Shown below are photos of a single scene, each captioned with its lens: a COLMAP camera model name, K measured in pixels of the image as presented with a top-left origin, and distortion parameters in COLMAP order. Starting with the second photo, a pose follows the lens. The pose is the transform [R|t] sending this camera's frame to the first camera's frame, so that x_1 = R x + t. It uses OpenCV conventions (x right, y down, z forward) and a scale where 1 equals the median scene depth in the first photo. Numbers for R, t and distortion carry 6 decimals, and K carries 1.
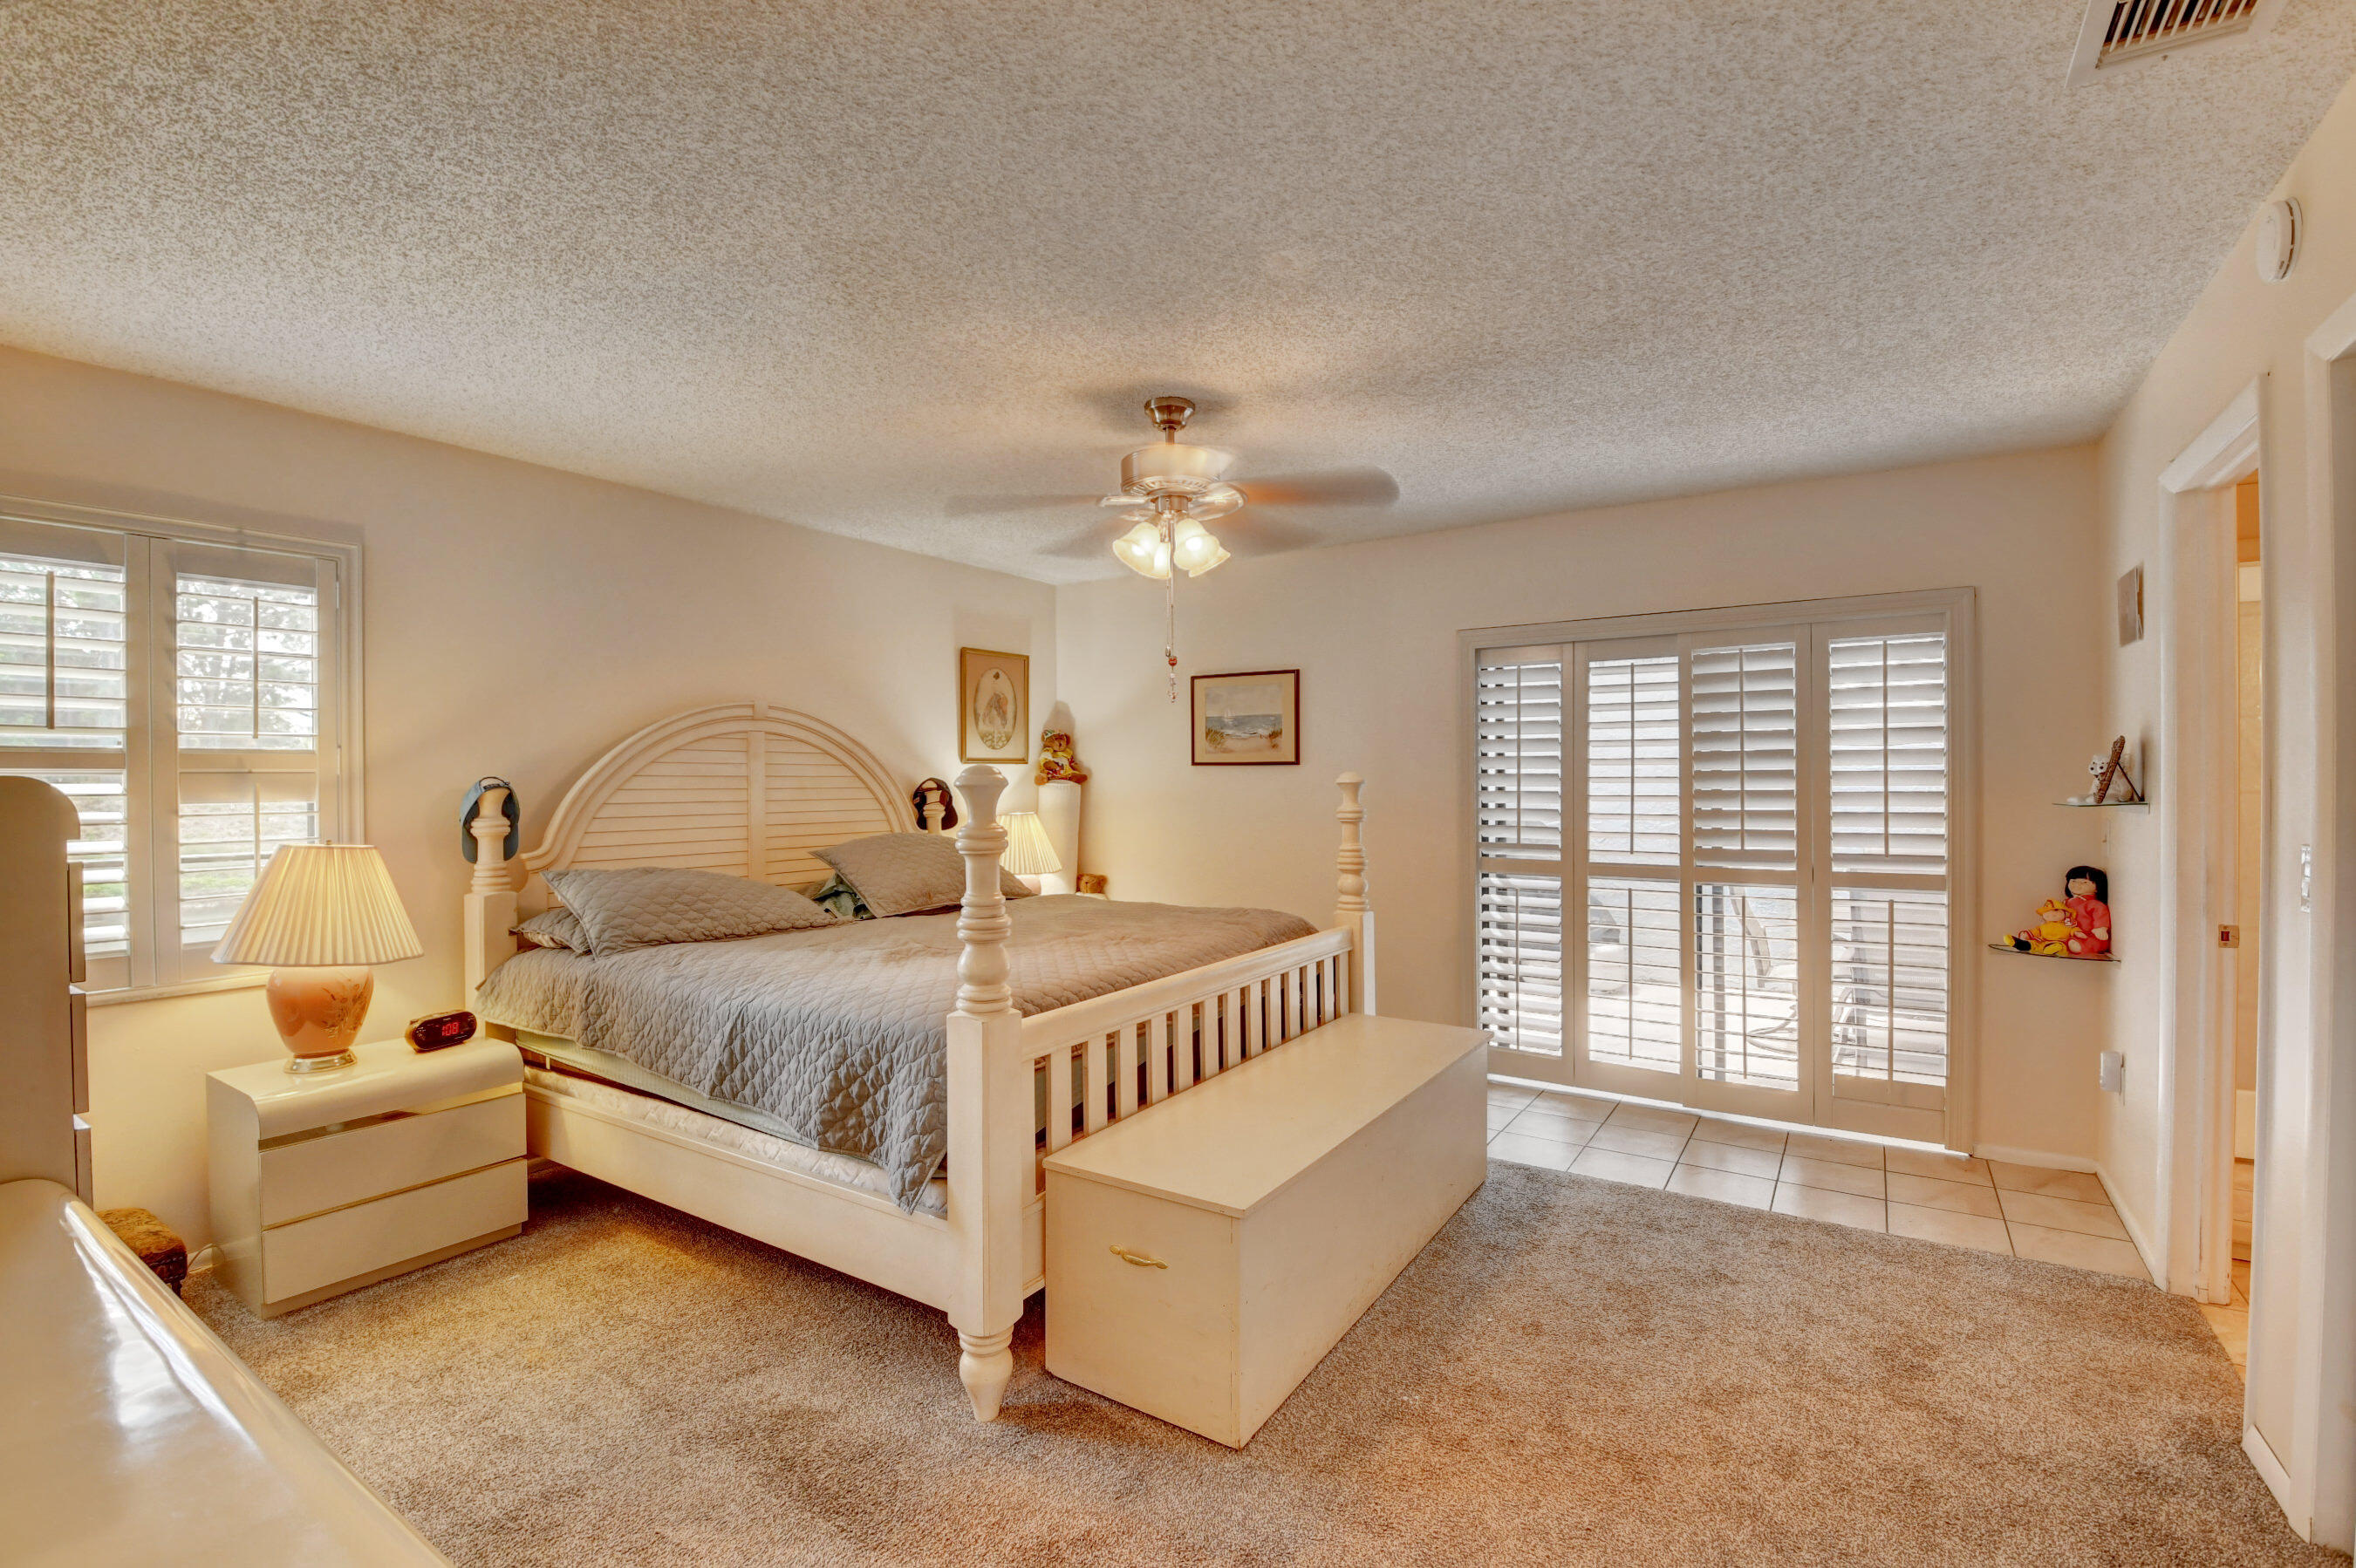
lens RADIAL K [[1049.5, 0, 1178.8], [0, 1049.5, 785.2], [0, 0, 1]] dist [-0.008963, -0.000441]
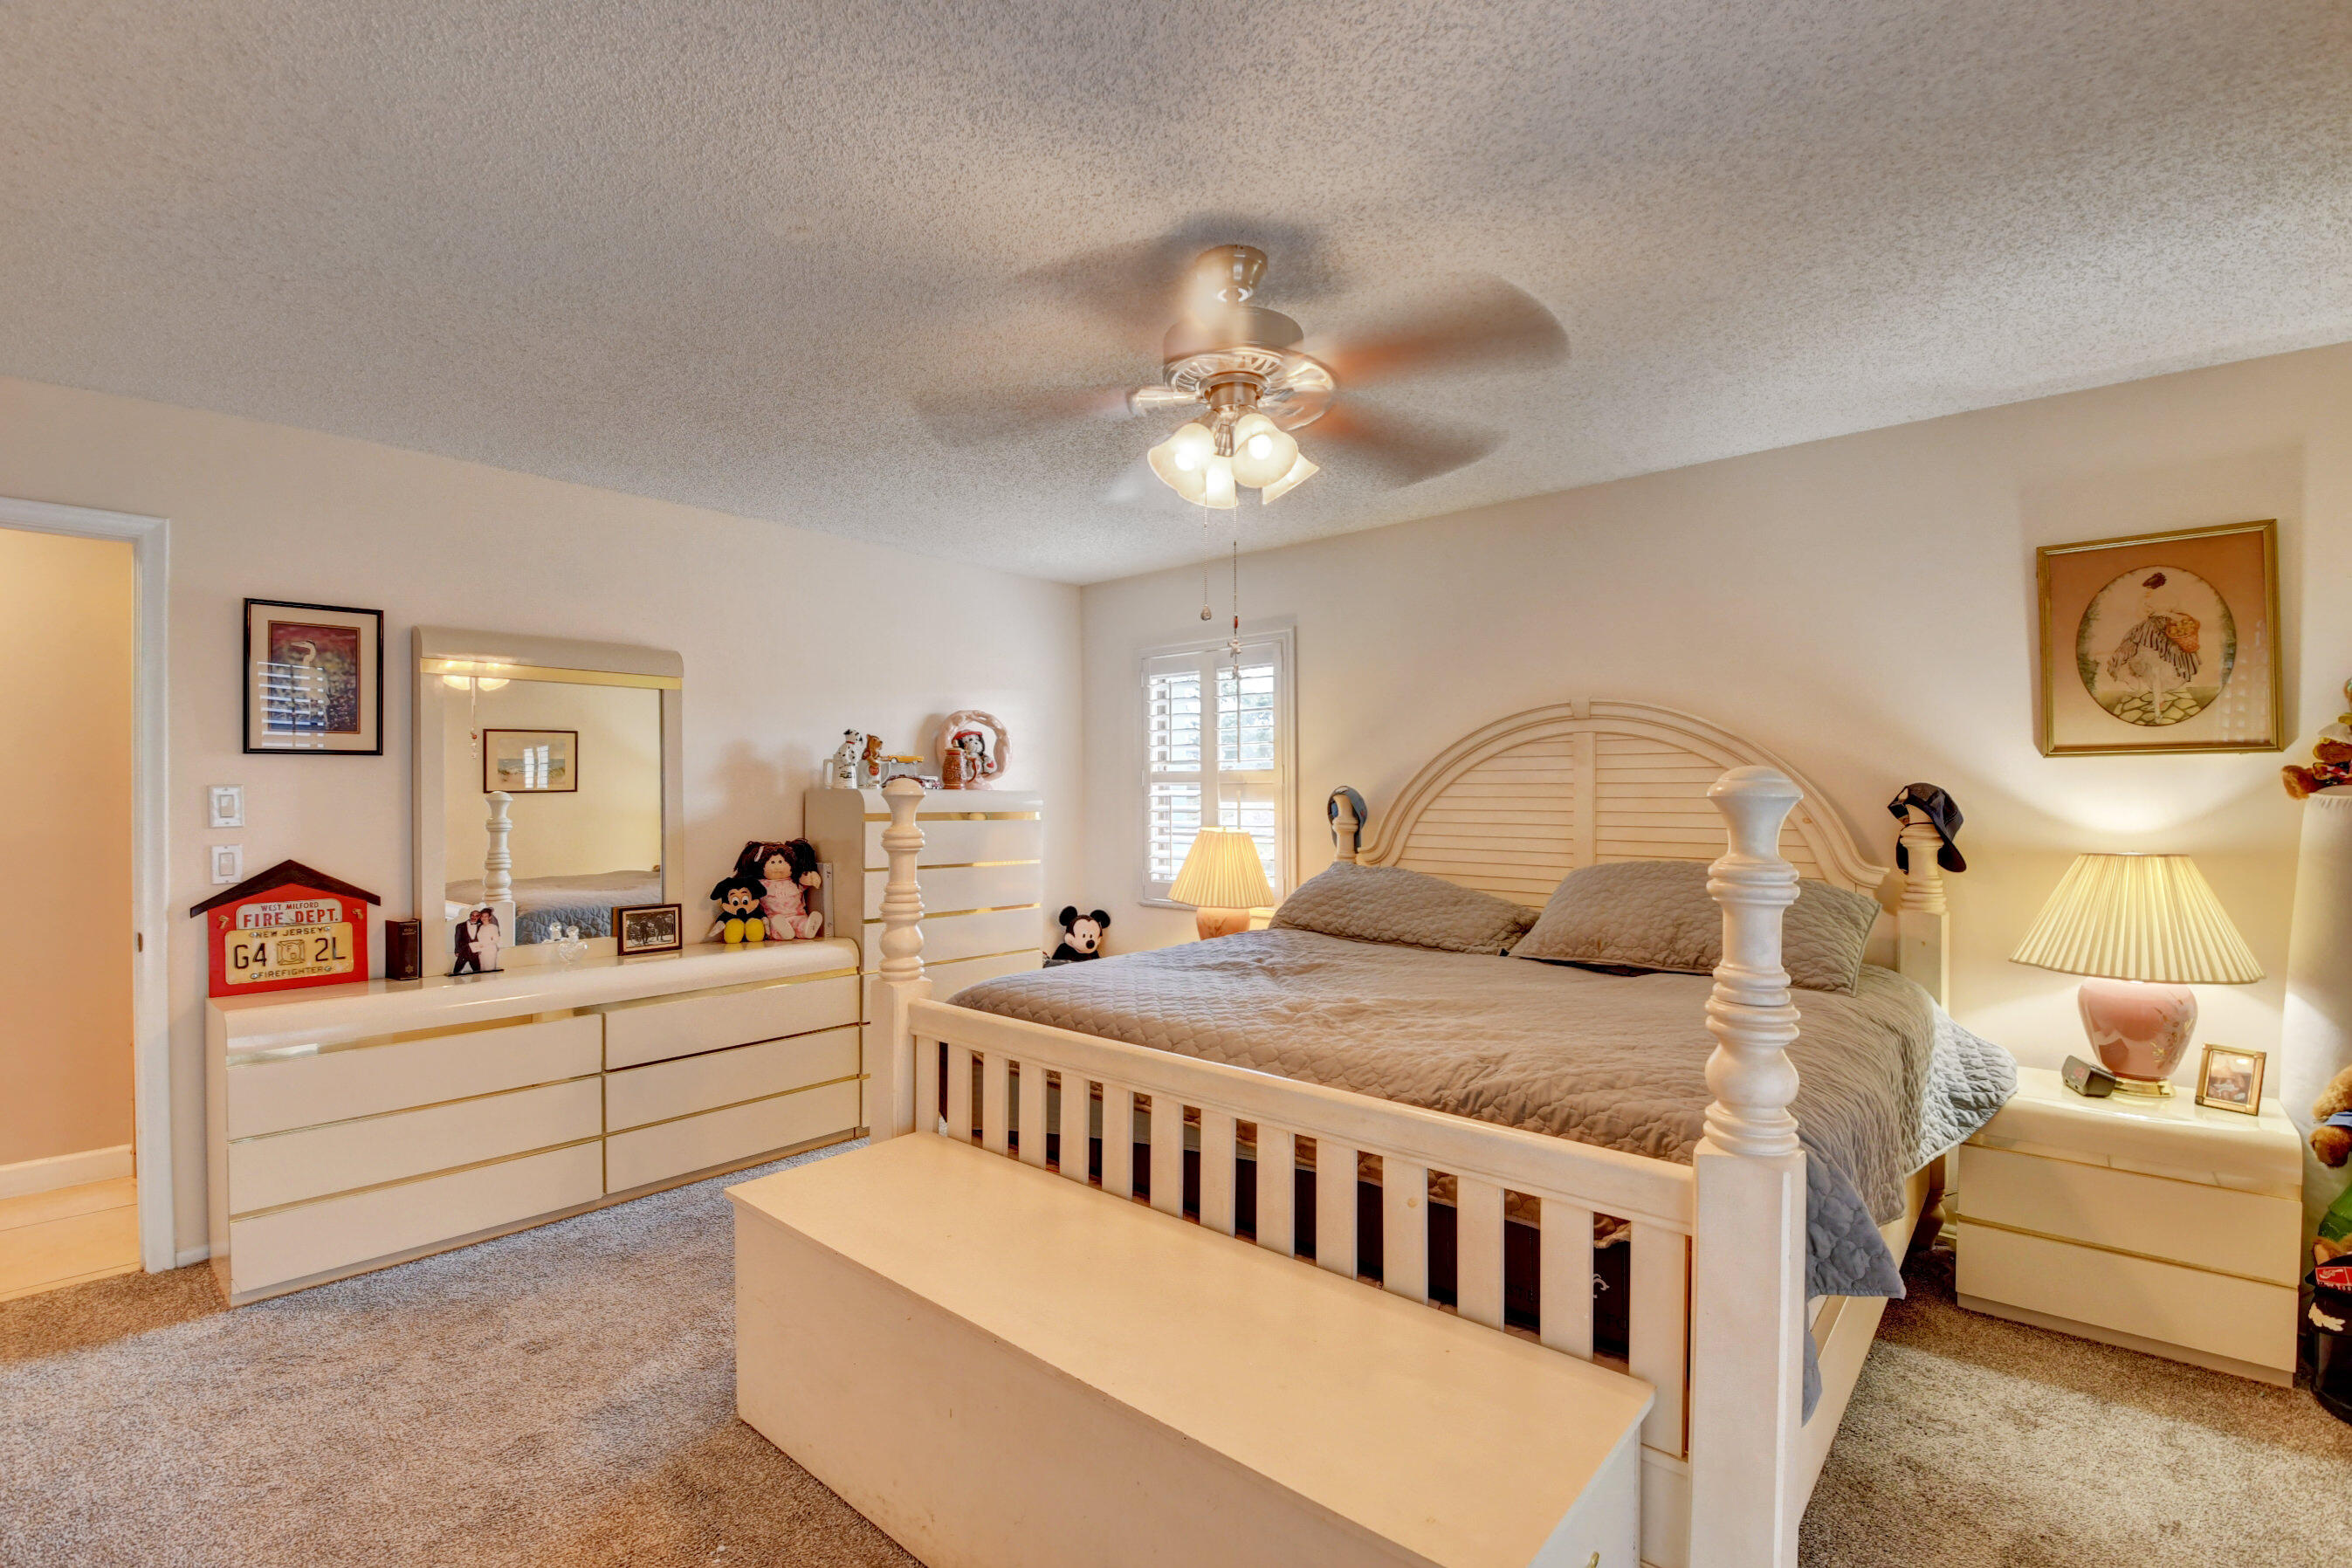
lens RADIAL K [[1047.8, 0, 1178.4], [0, 1047.8, 793.8], [0, 0, 1]] dist [-0.008963, -0.000441]
pose [[-0.148114, 0.005348, -0.988956, 0.539148], [-0.000931, 0.999984, 0.005547, -0.004713], [0.988970, 0.001742, -0.148106, 0.825433]]
